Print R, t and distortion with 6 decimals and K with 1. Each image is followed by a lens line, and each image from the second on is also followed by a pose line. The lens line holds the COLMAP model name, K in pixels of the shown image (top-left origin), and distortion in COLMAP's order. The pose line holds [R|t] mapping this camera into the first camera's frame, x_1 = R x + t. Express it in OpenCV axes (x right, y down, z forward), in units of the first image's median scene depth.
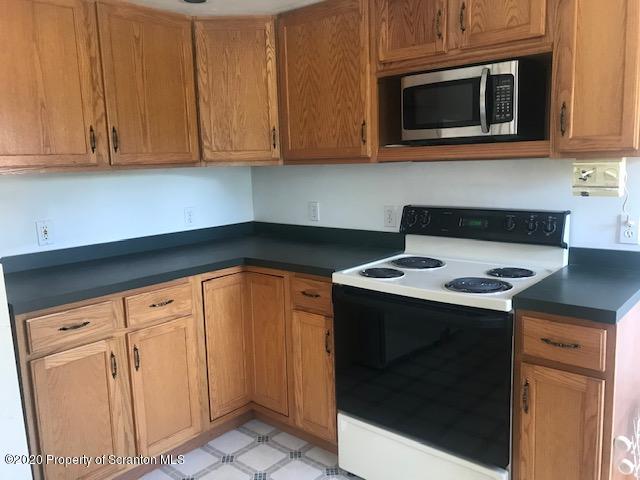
lens RADIAL K [[530.6, 0, 322.8], [0, 530.6, 229.6], [0, 0, 1]] dist [0.006992, -0.008777]
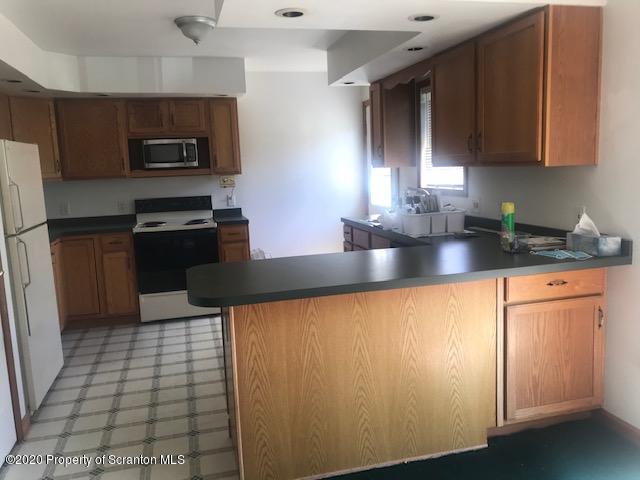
lens RADIAL K [[530.6, 0, 322.8], [0, 530.6, 229.6], [0, 0, 1]] dist [0.006992, -0.008777]
pose [[0.555510, -0.086133, 0.827037, -1.323649], [0.135518, 0.990700, 0.012152, 0.163037], [-0.820392, 0.105328, 0.562016, -0.844371]]
